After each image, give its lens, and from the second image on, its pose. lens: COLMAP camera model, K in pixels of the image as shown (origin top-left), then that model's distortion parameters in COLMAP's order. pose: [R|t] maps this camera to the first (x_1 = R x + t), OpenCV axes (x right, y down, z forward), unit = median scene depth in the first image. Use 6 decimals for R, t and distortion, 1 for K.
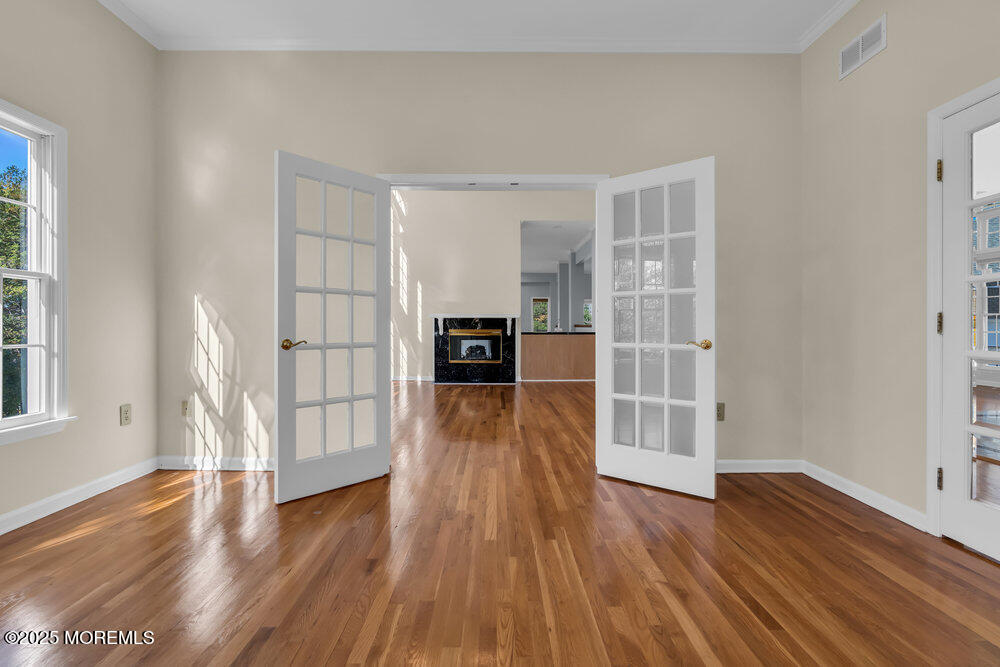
lens RADIAL K [[461.3, 0, 505.8], [0, 461.3, 331.6], [0, 0, 1]] dist [-0.001594, 0.000770]
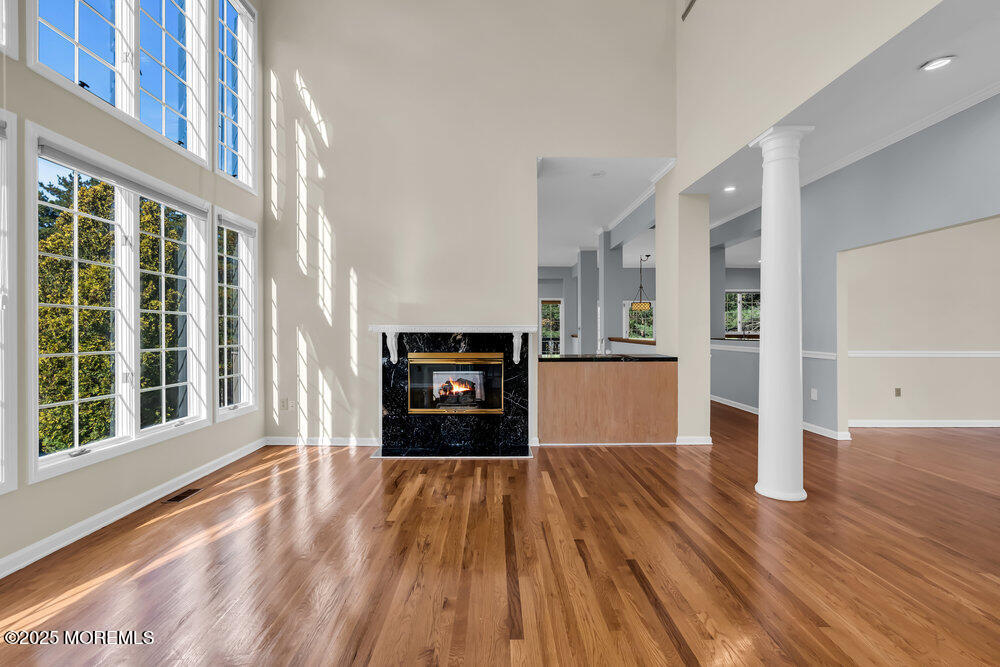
lens RADIAL K [[461.3, 0, 505.8], [0, 461.3, 331.6], [0, 0, 1]] dist [-0.001594, 0.000770]
pose [[0.999991, -0.003282, 0.002739, -0.007270], [0.003301, 0.999969, -0.007080, -0.026192], [-0.002715, 0.007089, 0.999971, 0.444177]]
